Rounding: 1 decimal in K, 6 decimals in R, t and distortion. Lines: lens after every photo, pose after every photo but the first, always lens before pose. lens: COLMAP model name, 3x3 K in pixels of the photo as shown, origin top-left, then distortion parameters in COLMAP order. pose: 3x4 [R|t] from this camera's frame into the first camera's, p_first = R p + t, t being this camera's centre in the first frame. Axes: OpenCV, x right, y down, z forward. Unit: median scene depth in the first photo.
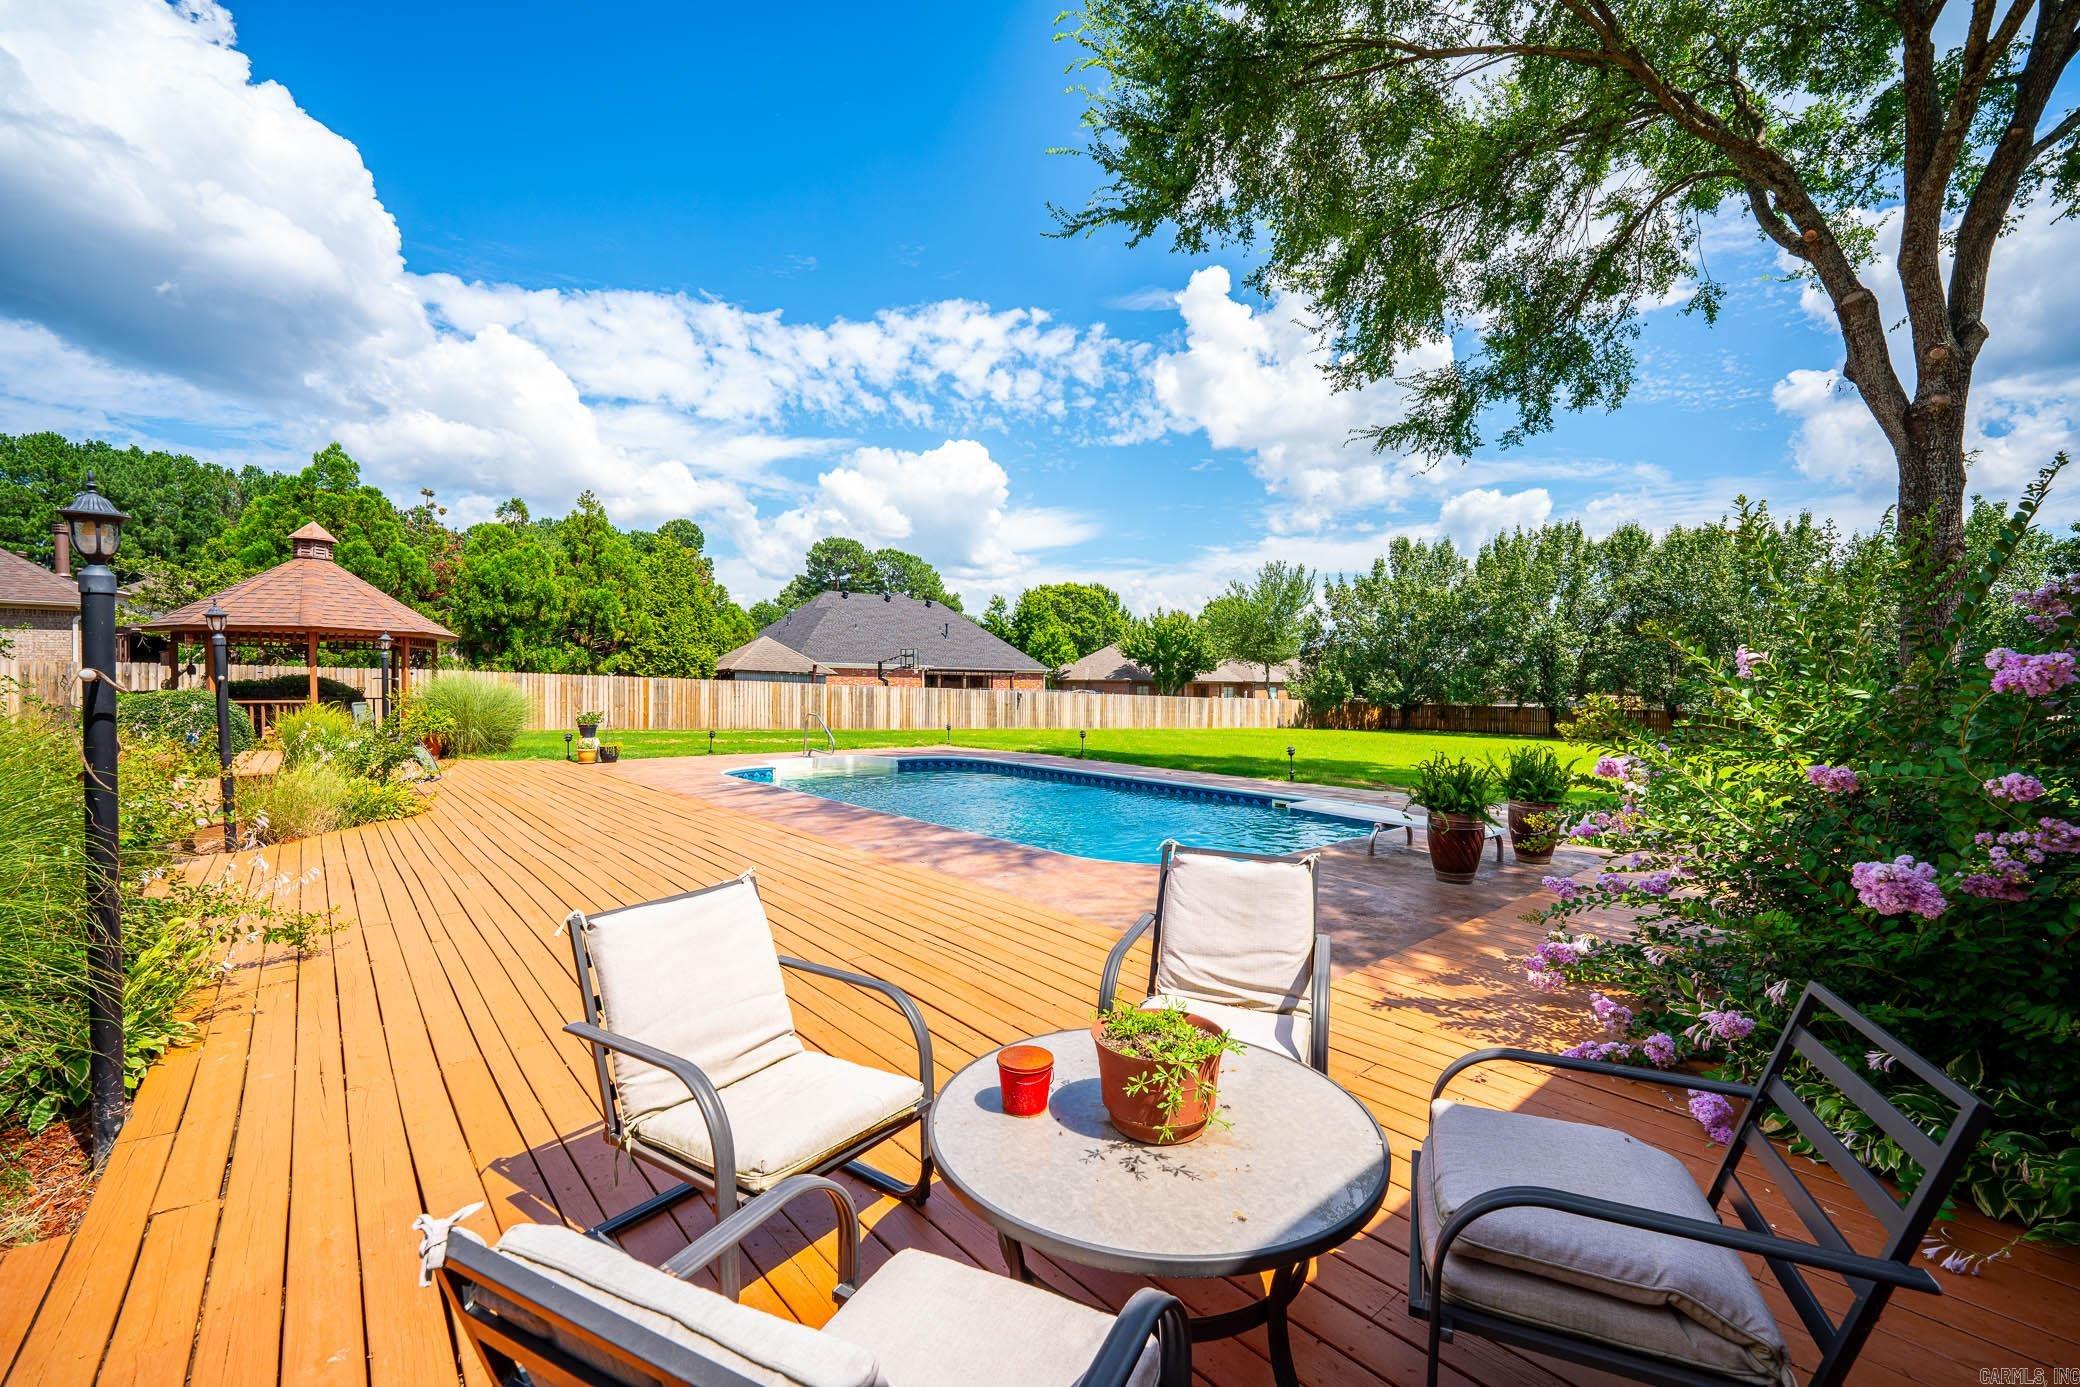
lens RADIAL K [[839.4, 0, 1042.7], [0, 839.4, 654.3], [0, 0, 1]] dist [-0.002477, -0.002062]
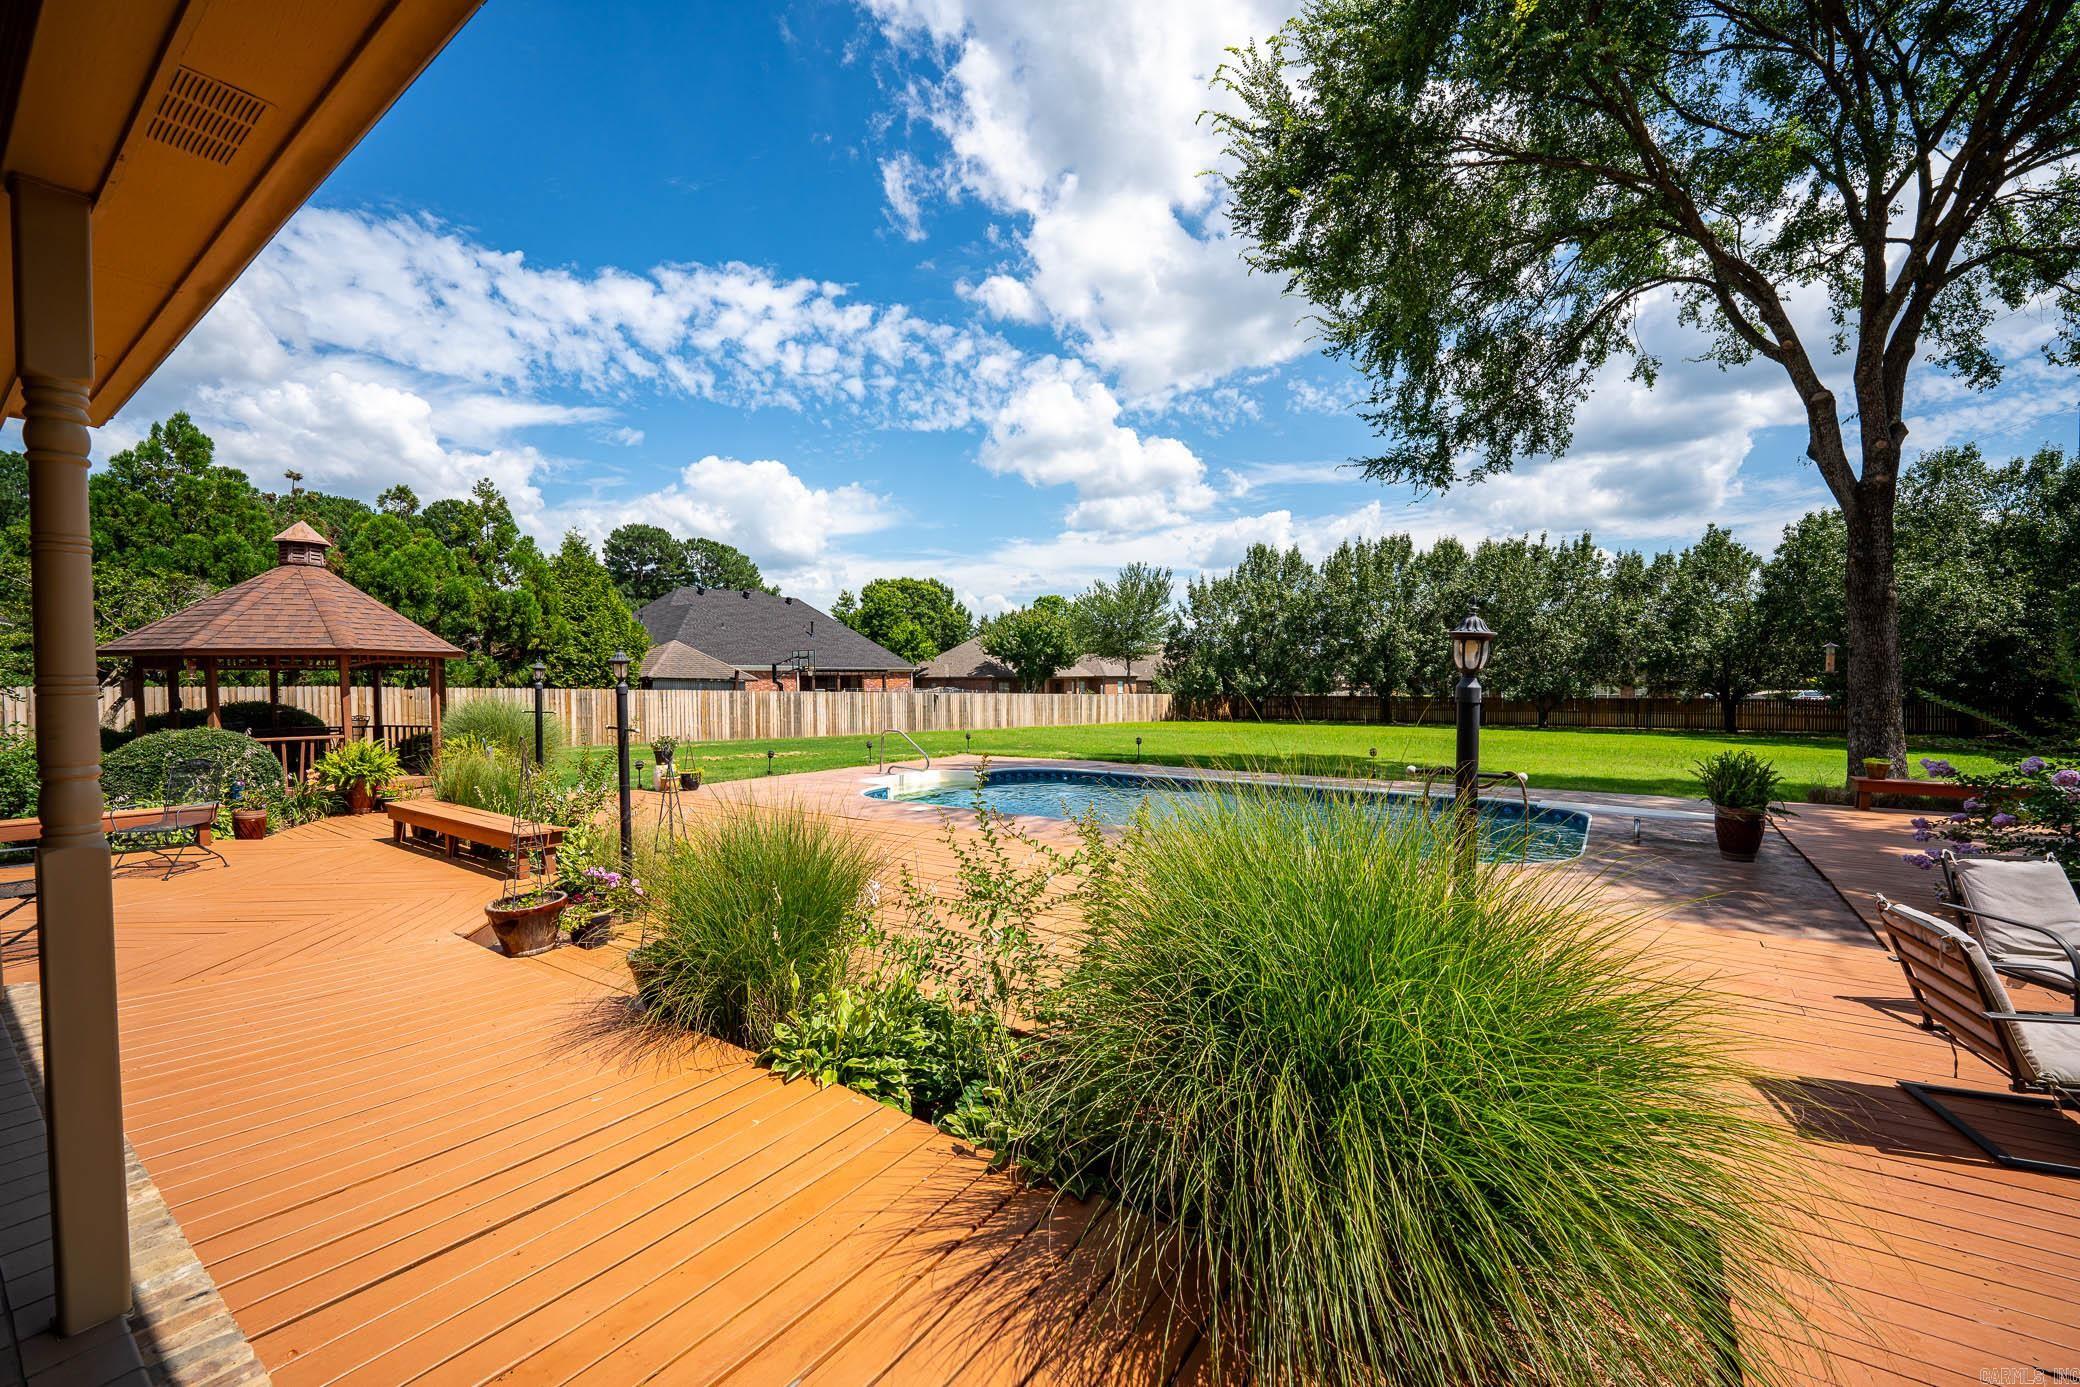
lens RADIAL K [[839.4, 0, 1047.4], [0, 839.4, 699.4], [0, 0, 1]] dist [-0.002477, -0.002062]
pose [[0.971670, -0.020630, 0.235439, -0.117524], [0.005603, 0.997914, 0.064313, -0.010698], [-0.236275, -0.061172, 0.969759, -0.002892]]
